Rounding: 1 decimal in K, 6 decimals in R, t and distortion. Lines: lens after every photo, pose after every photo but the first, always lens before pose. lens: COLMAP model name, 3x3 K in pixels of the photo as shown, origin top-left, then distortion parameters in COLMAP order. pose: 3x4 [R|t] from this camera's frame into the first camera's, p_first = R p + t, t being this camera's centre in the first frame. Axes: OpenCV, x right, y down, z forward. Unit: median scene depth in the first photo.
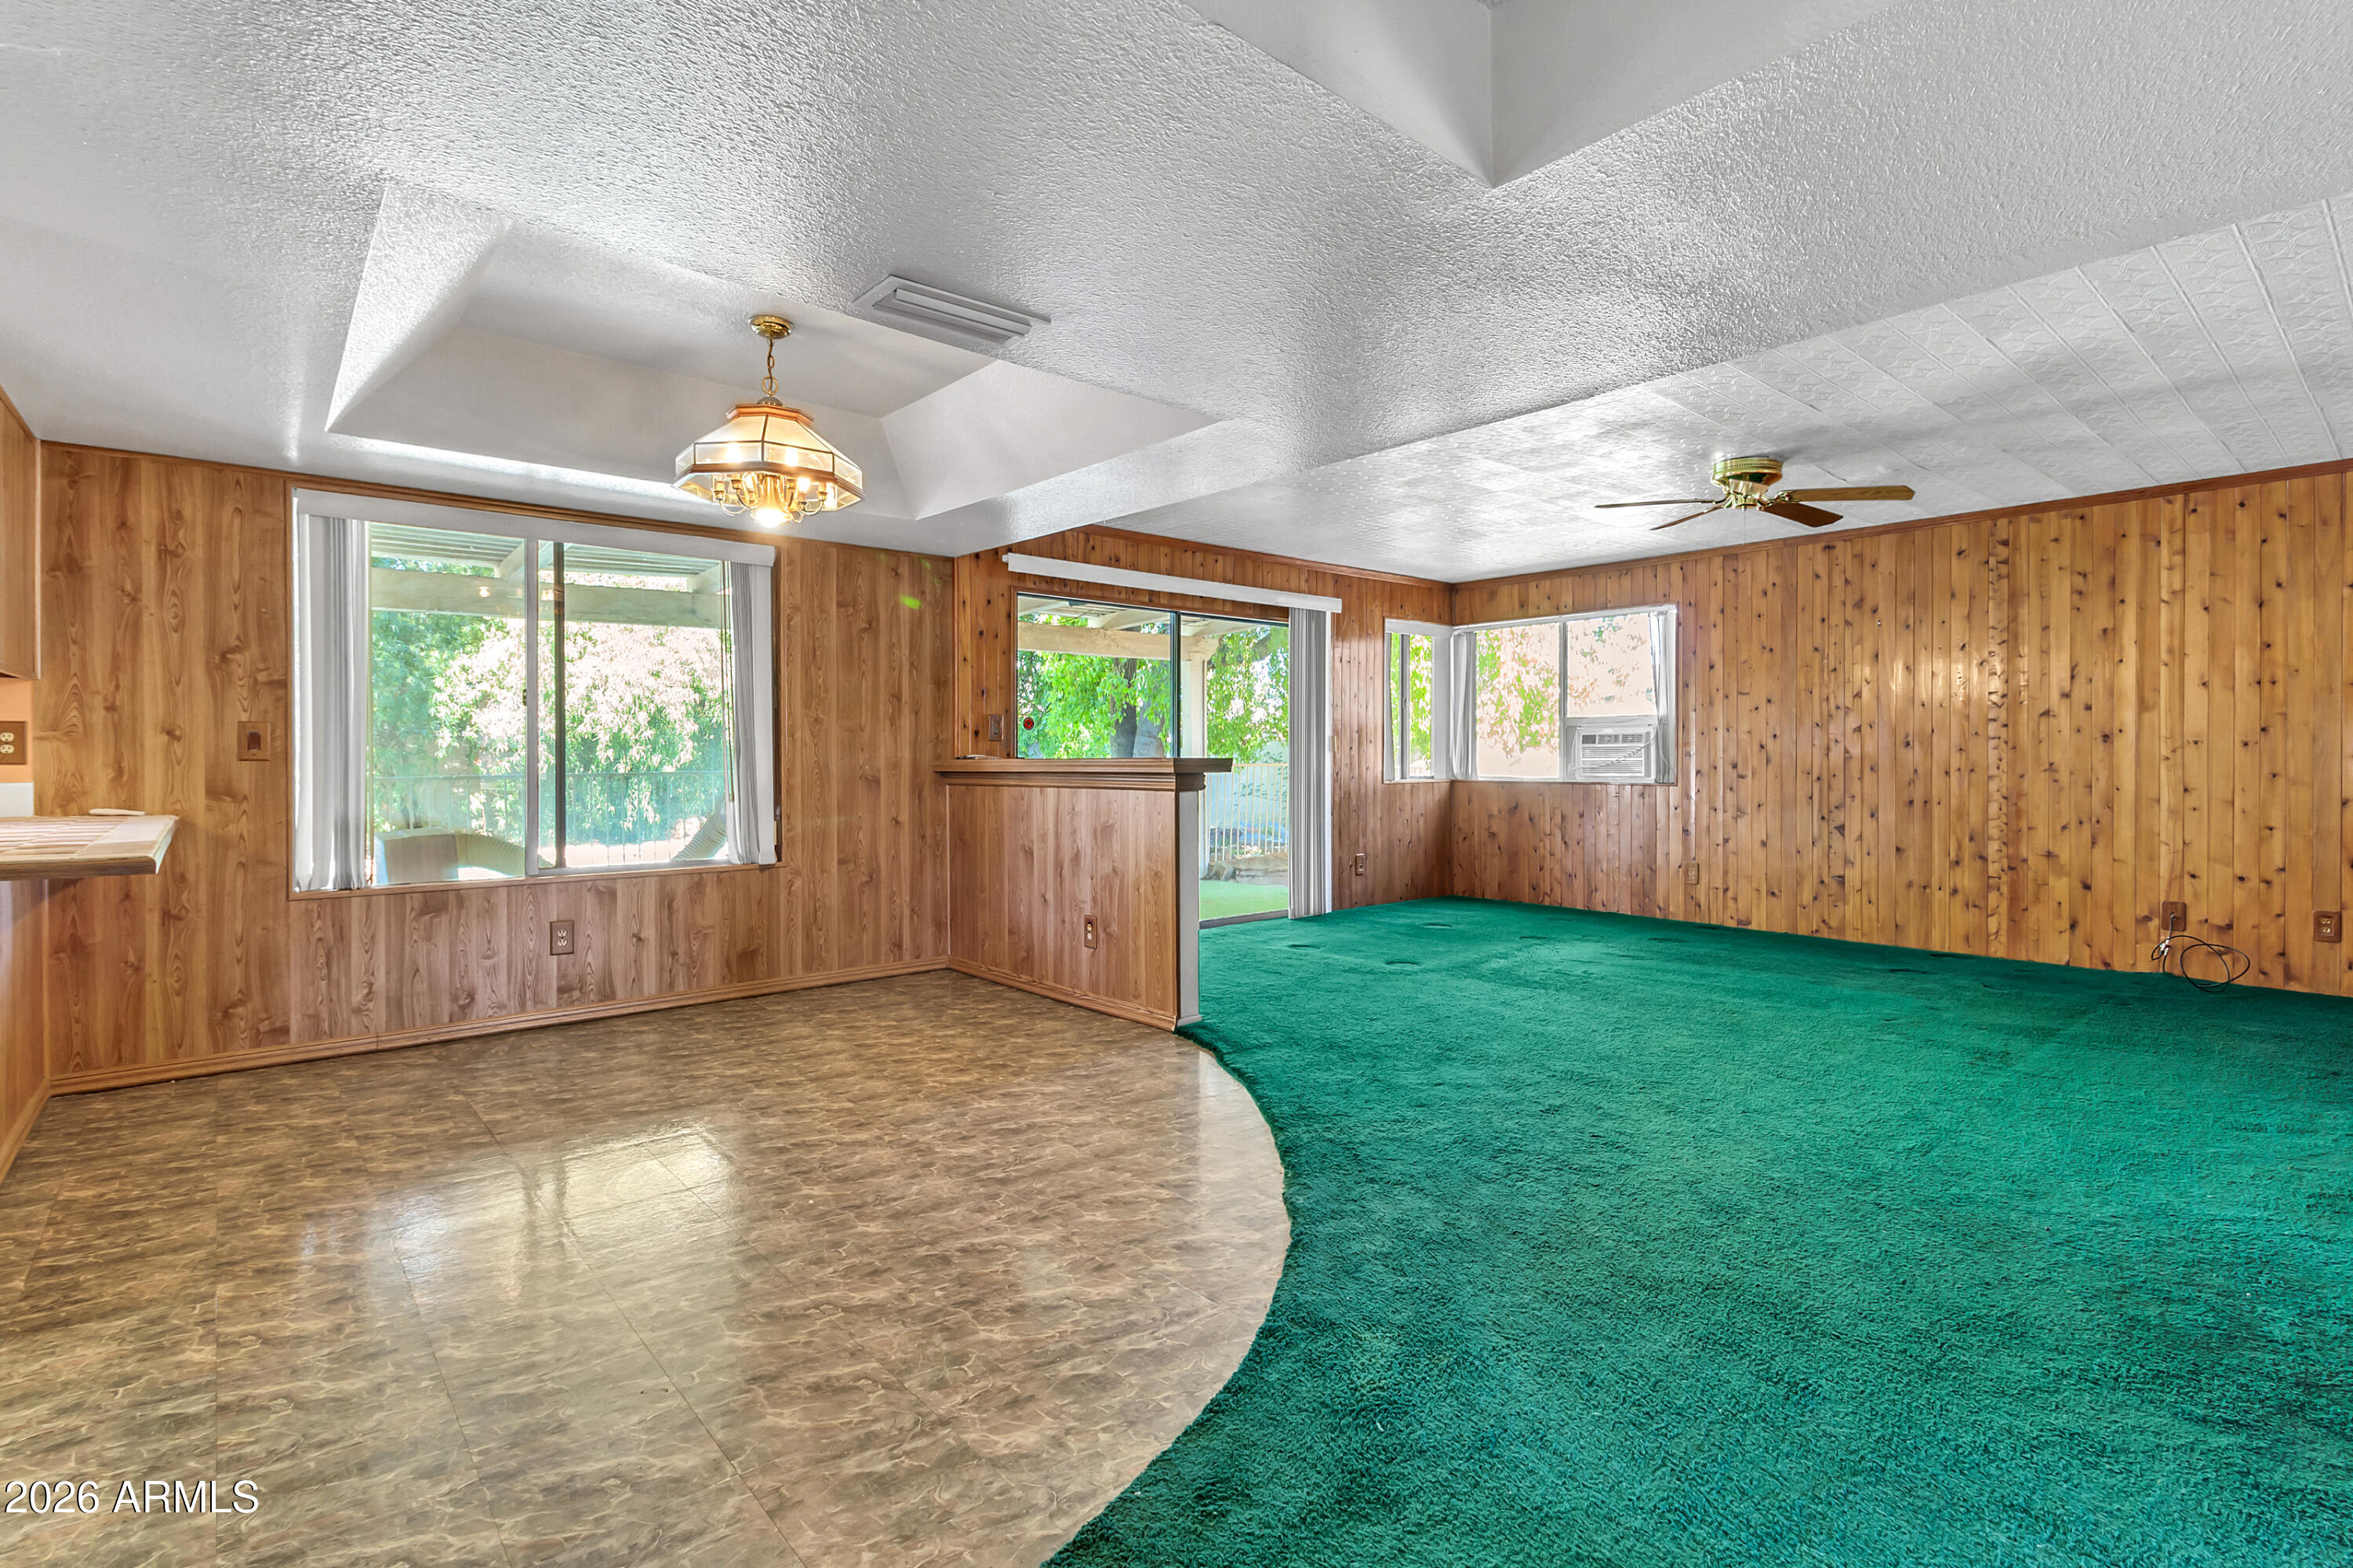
lens RADIAL K [[1105.3, 0, 1186.1], [0, 1105.3, 762.3], [0, 0, 1]] dist [0.005955, -0.002298]
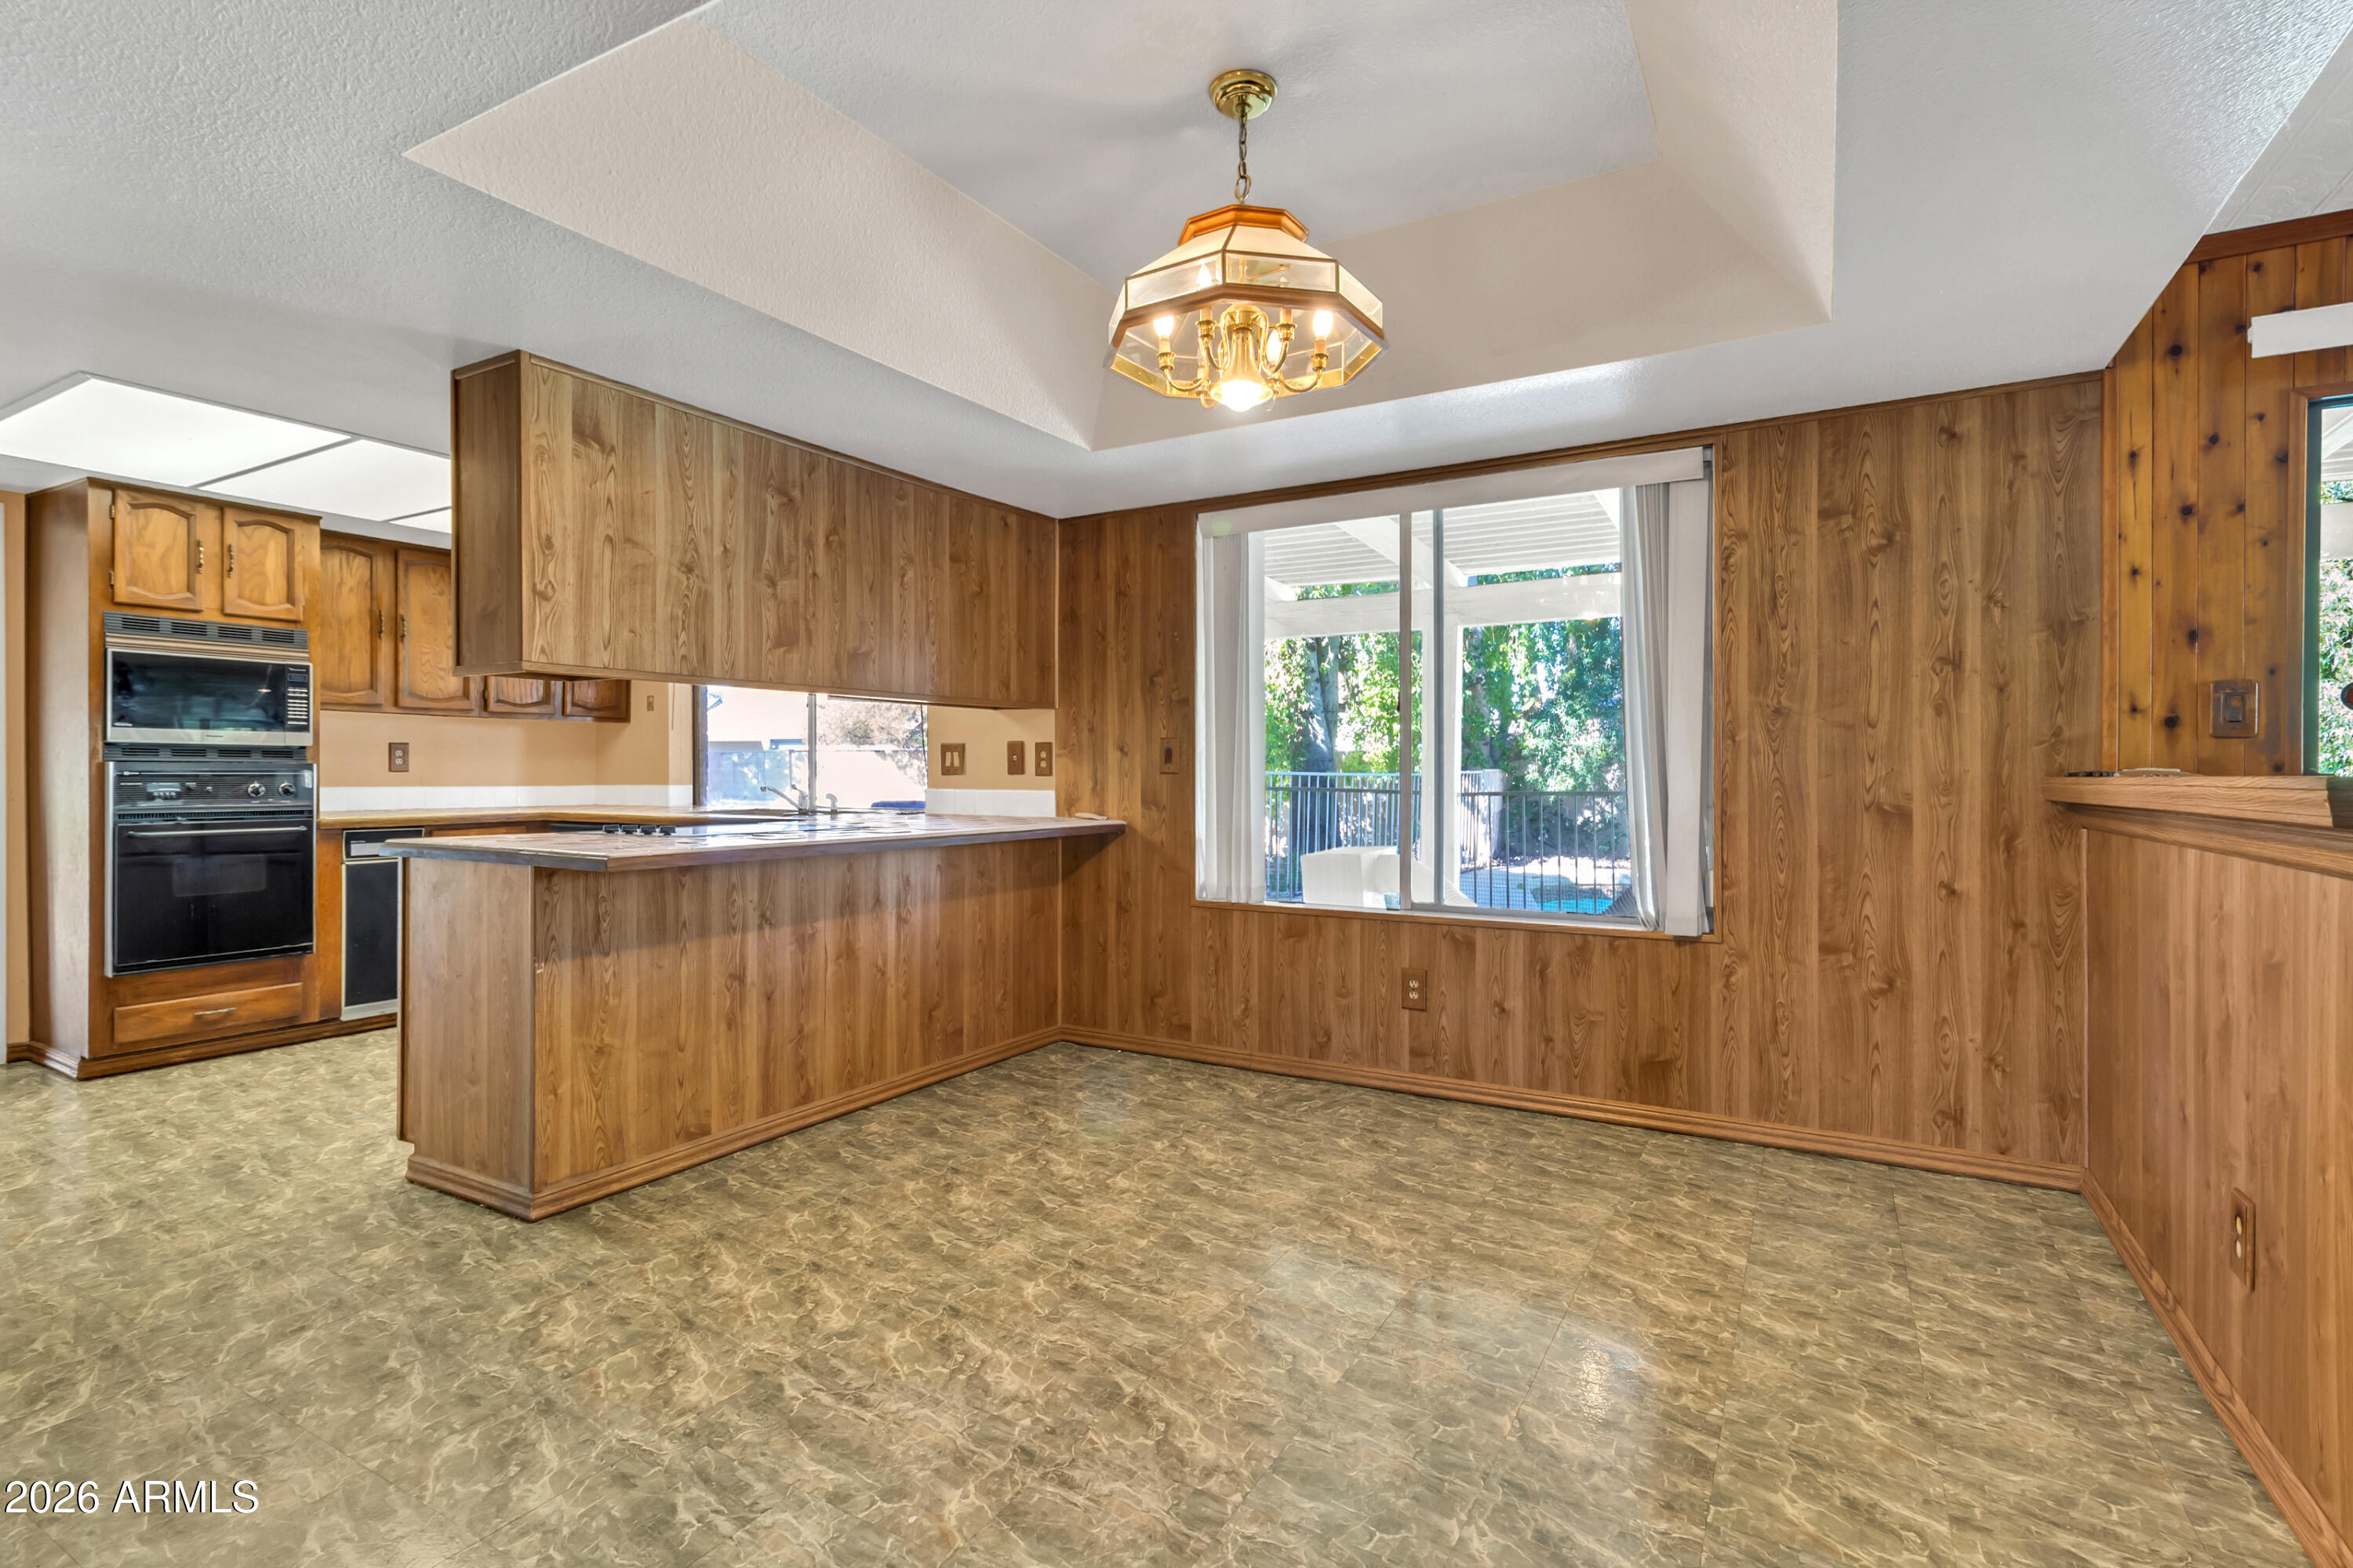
lens RADIAL K [[1105.3, 0, 1151.6], [0, 1105.3, 785.7], [0, 0, 1]] dist [0.005955, -0.002298]
pose [[0.321939, 0.015561, -0.946633, 0.130535], [-0.004944, 0.999879, 0.014755, -0.004405], [0.946748, -0.000070, 0.321976, 0.460189]]
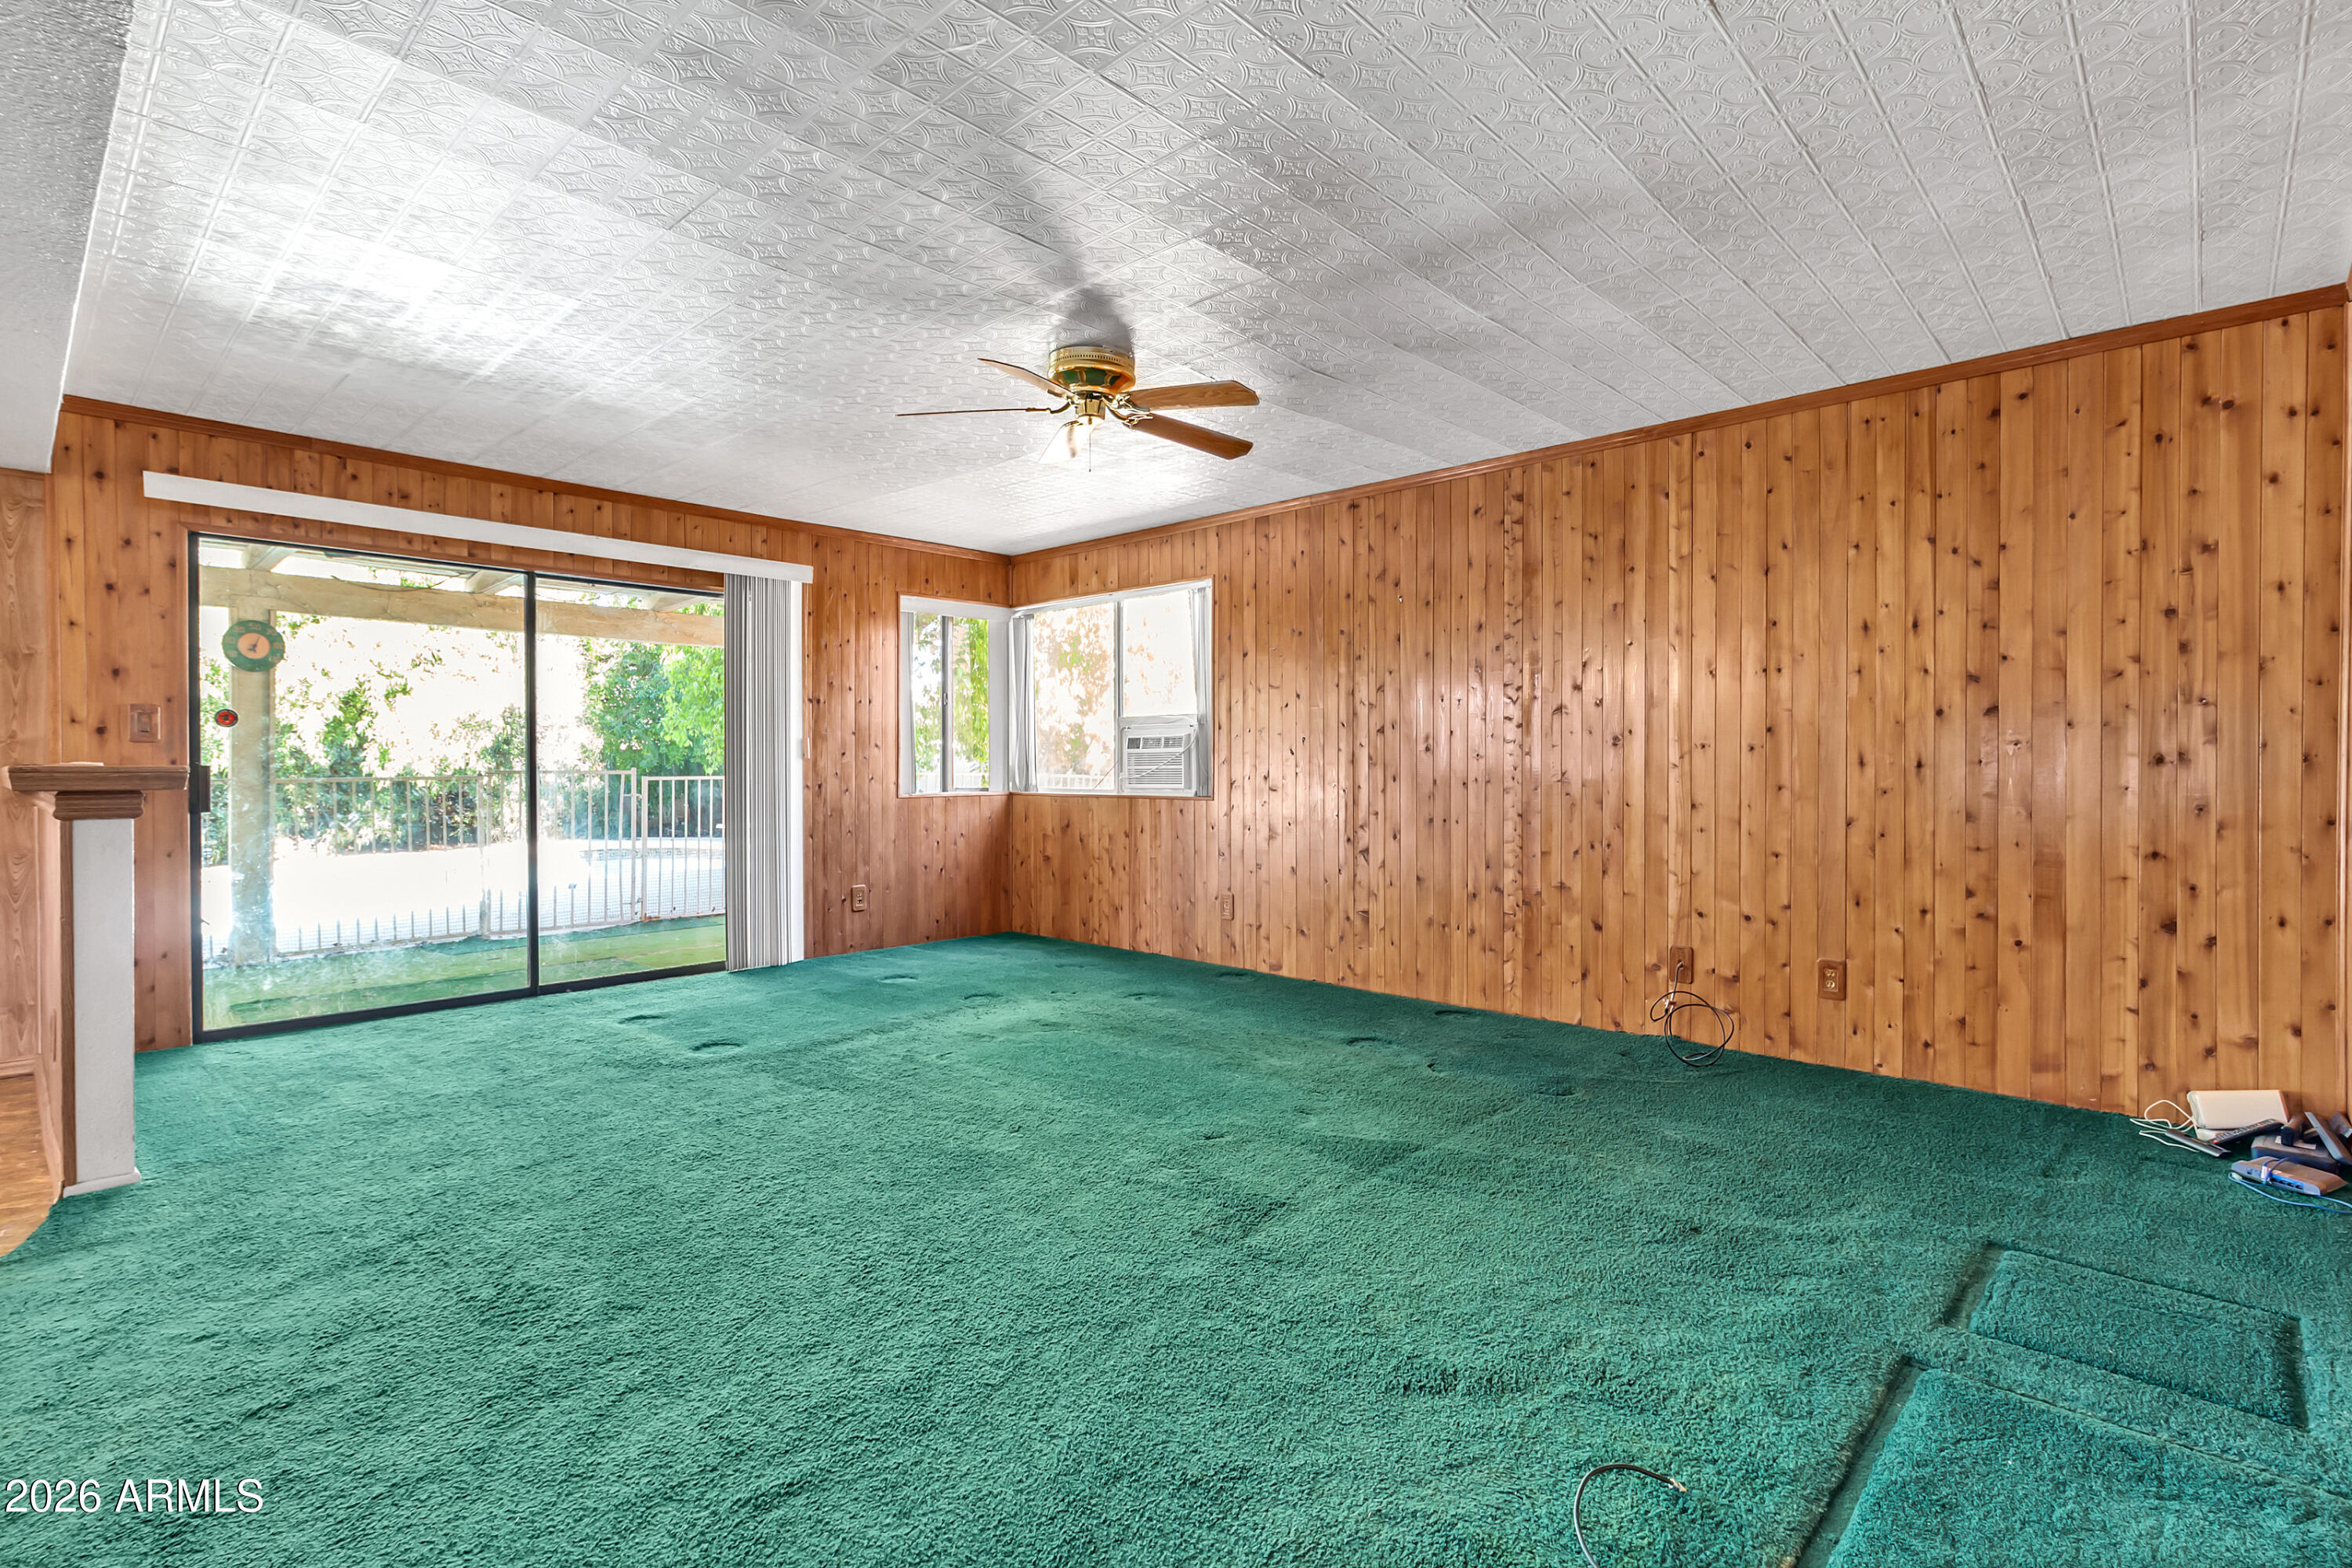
lens RADIAL K [[1104.8, 0, 1209.1], [0, 1104.8, 771.0], [0, 0, 1]] dist [0.005955, -0.002298]
pose [[0.992983, -0.001315, 0.118253, 0.446206], [0.001300, 0.999999, 0.000204, -0.000483], [-0.118253, -0.000049, 0.992984, 0.245014]]
